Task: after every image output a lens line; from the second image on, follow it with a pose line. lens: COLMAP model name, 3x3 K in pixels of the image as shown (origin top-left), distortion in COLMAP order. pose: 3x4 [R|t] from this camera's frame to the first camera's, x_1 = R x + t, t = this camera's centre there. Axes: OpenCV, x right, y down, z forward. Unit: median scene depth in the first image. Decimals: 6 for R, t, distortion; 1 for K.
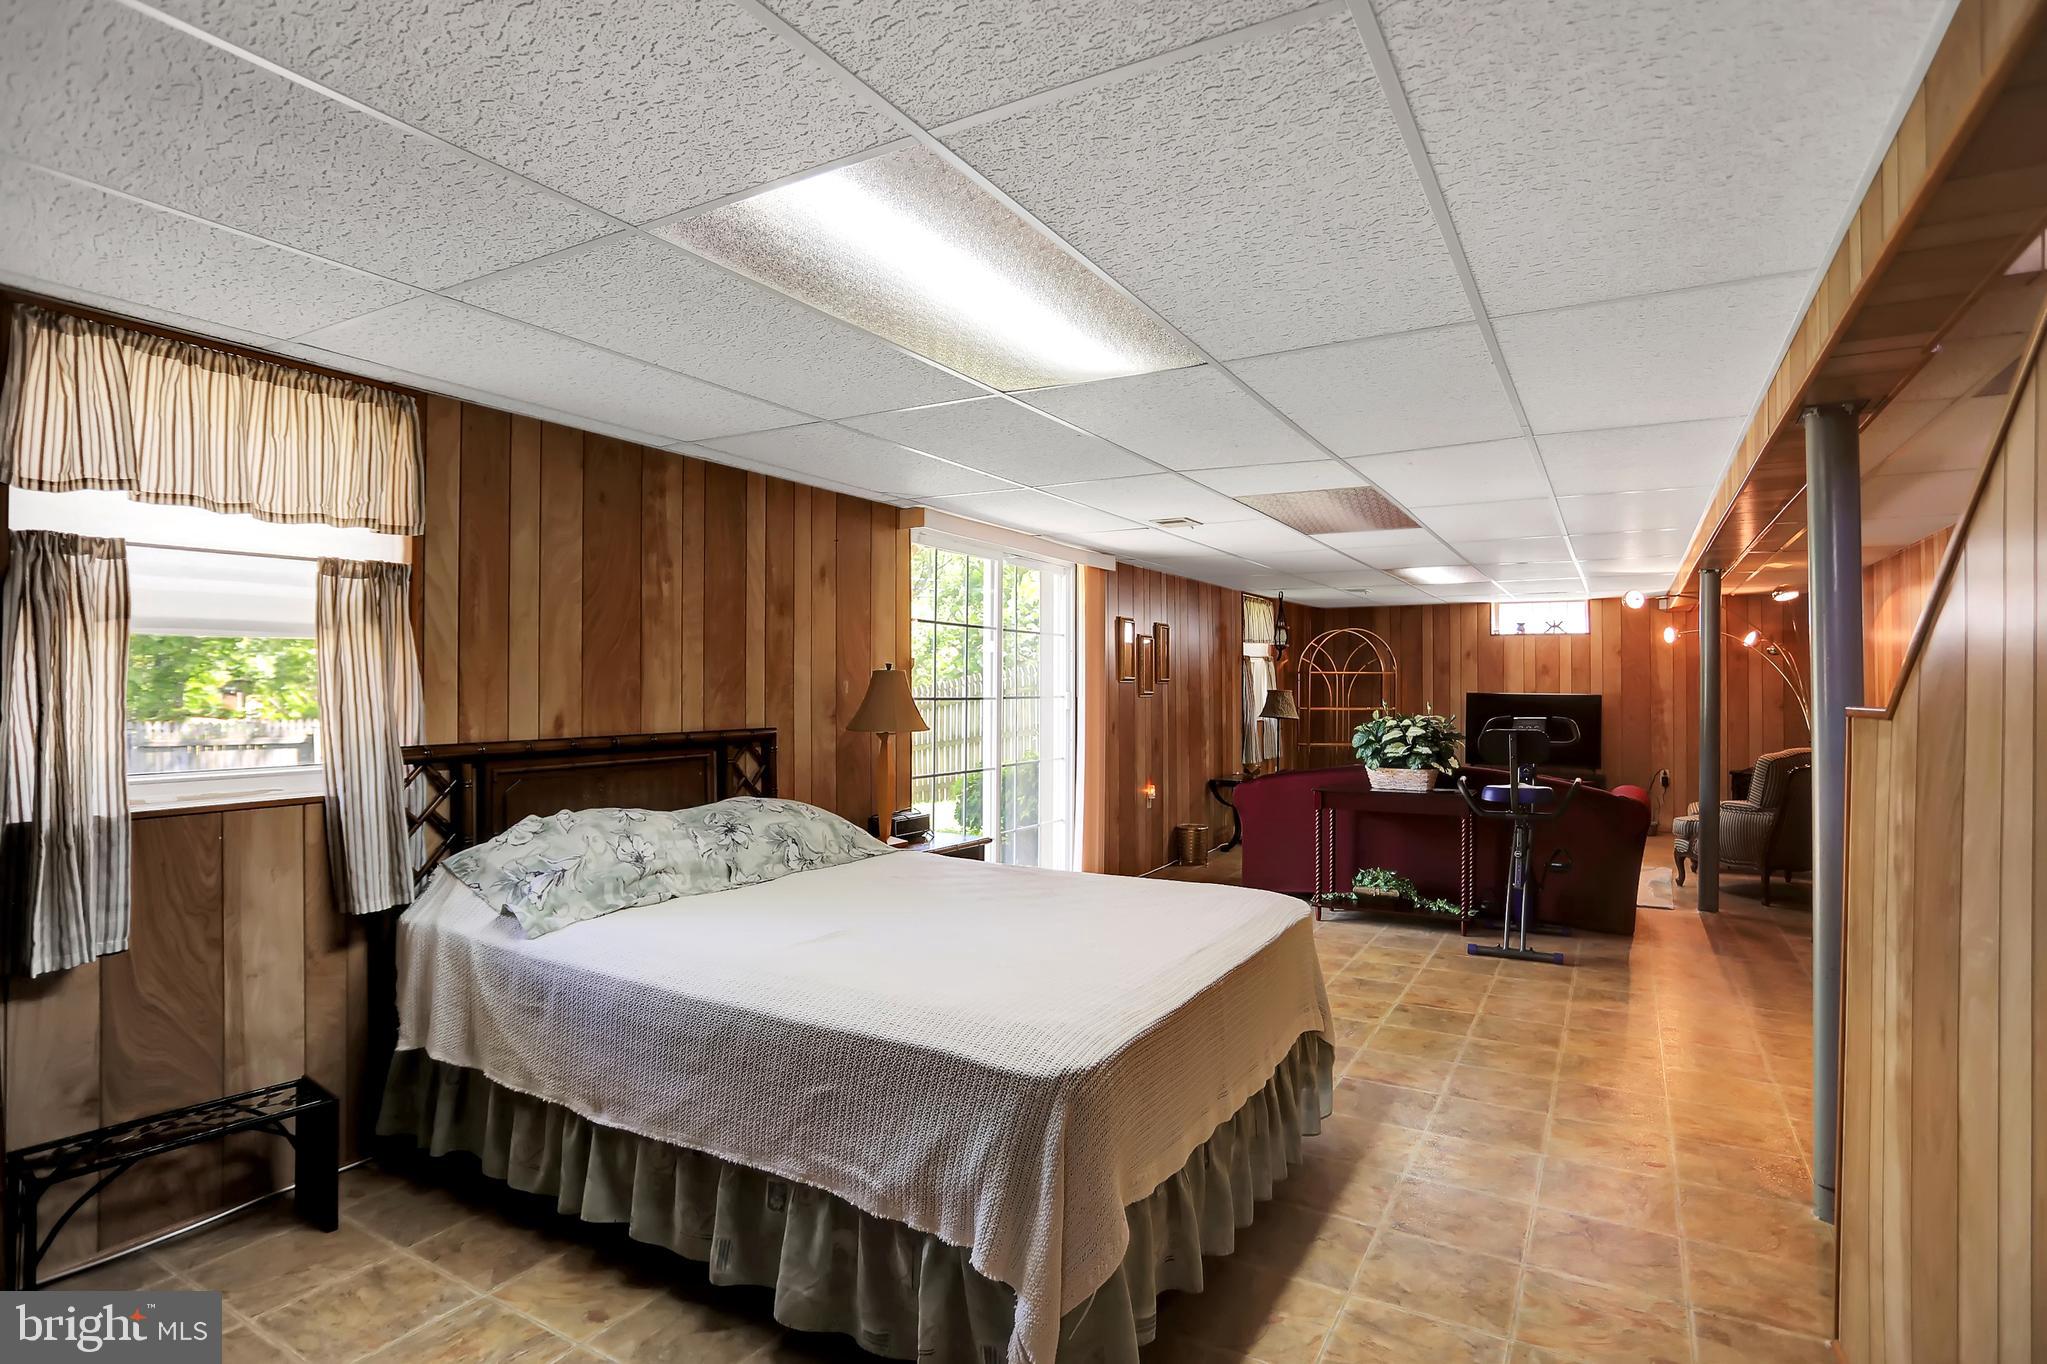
lens RADIAL K [[1058.4, 0, 1023.5], [0, 1058.4, 682.0], [0, 0, 1]] dist [-0.050500, 0.000352]
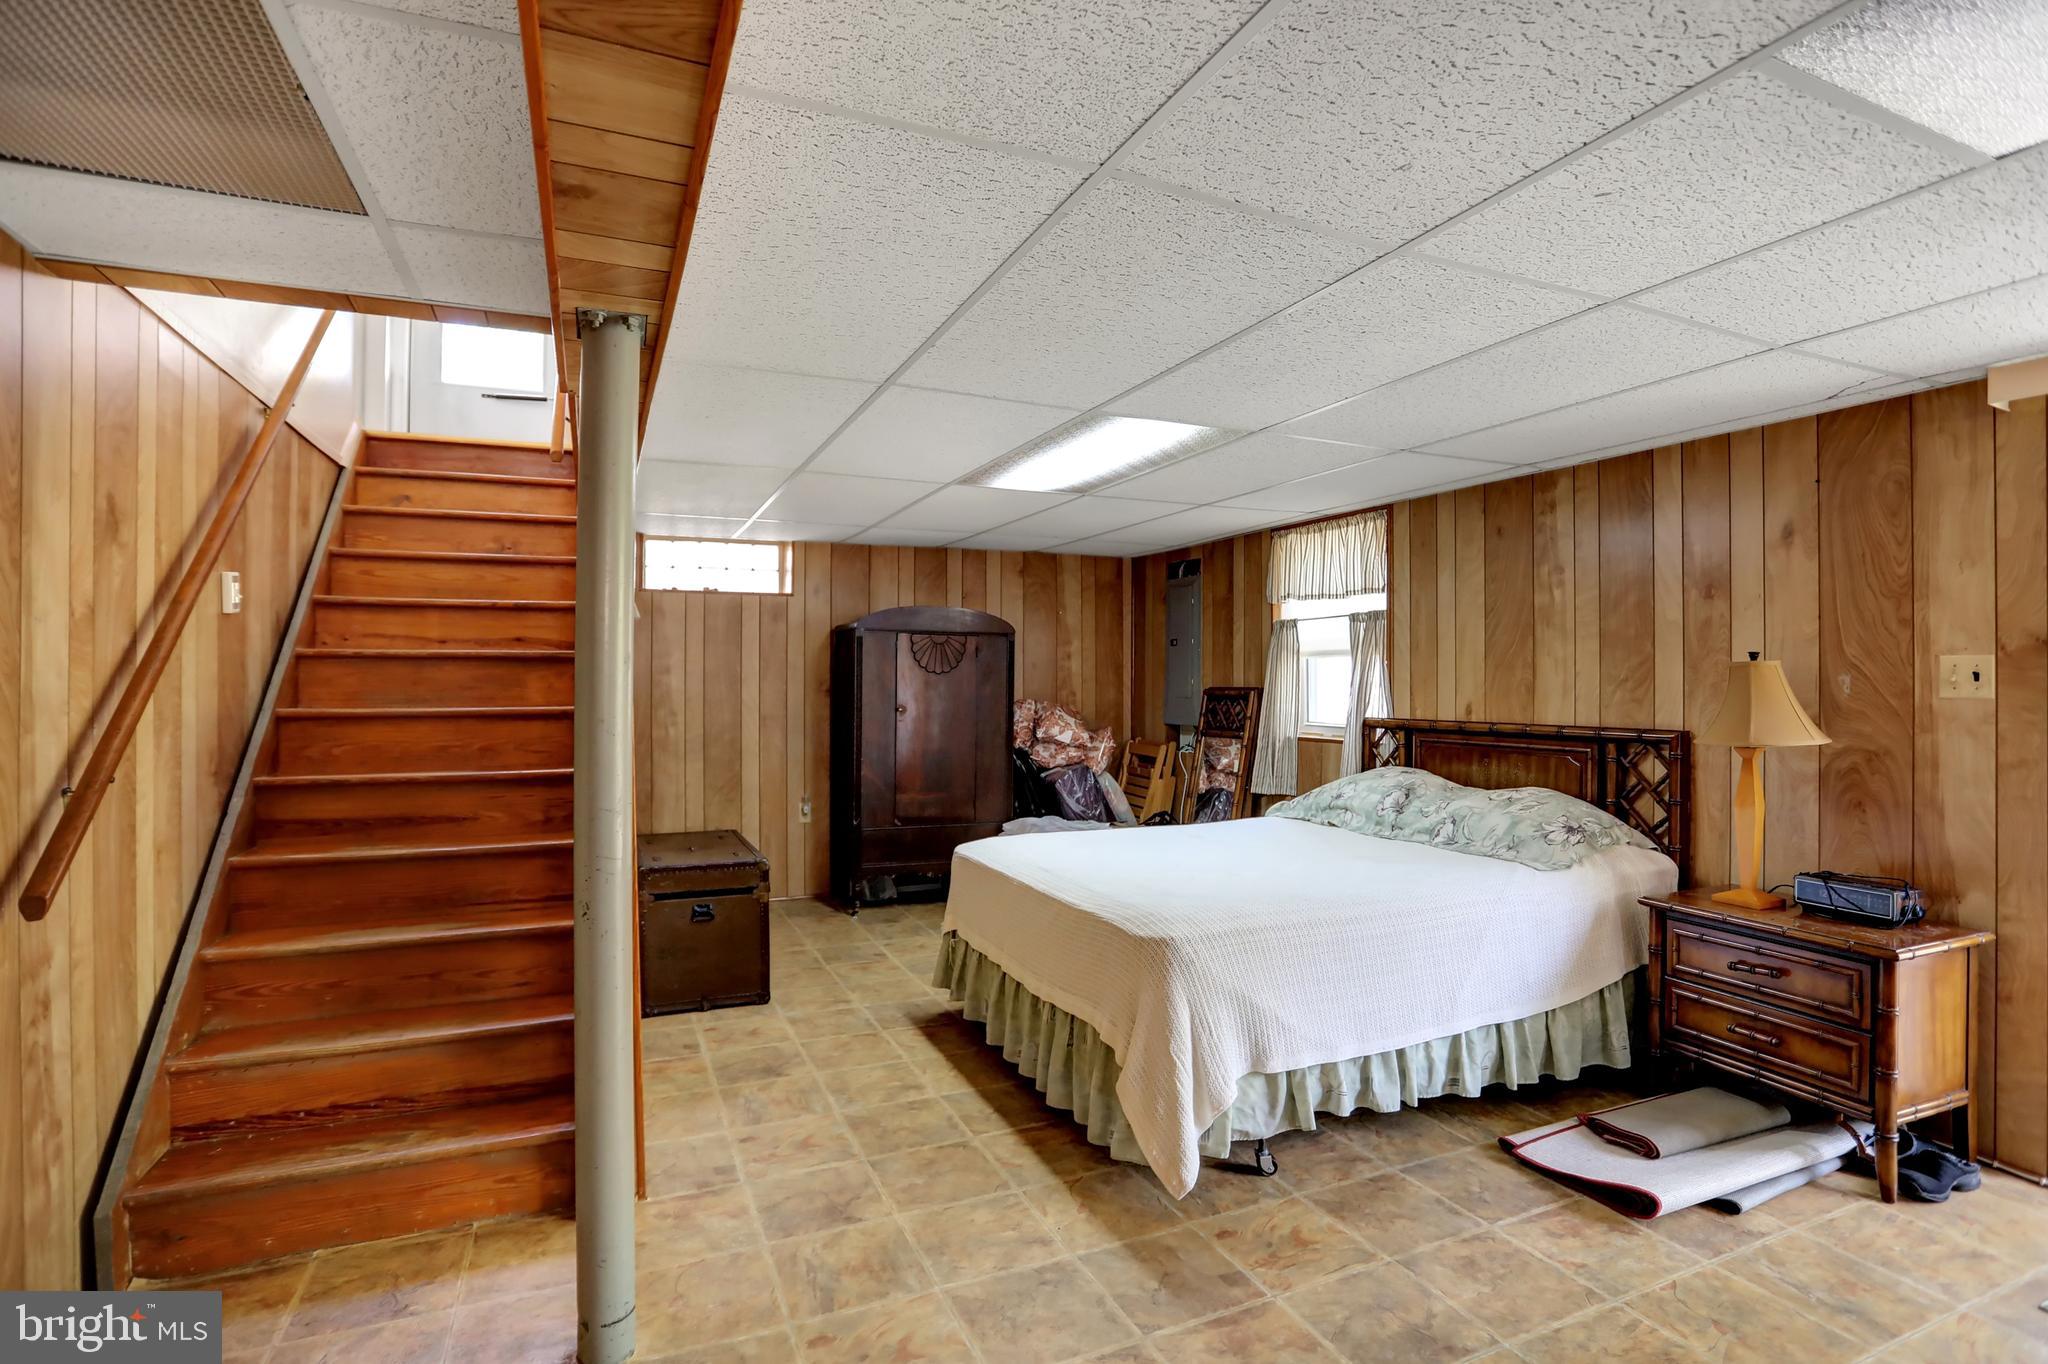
lens RADIAL K [[1038.0, 0, 1024.0], [0, 1038.0, 682.0], [0, 0, 1]] dist [-0.059120, 0.000344]
pose [[-0.603133, 0.004075, -0.797630, 0.915221], [0.005823, 0.999983, 0.000706, -0.000820], [0.797619, -0.004219, -0.603147, 1.289667]]
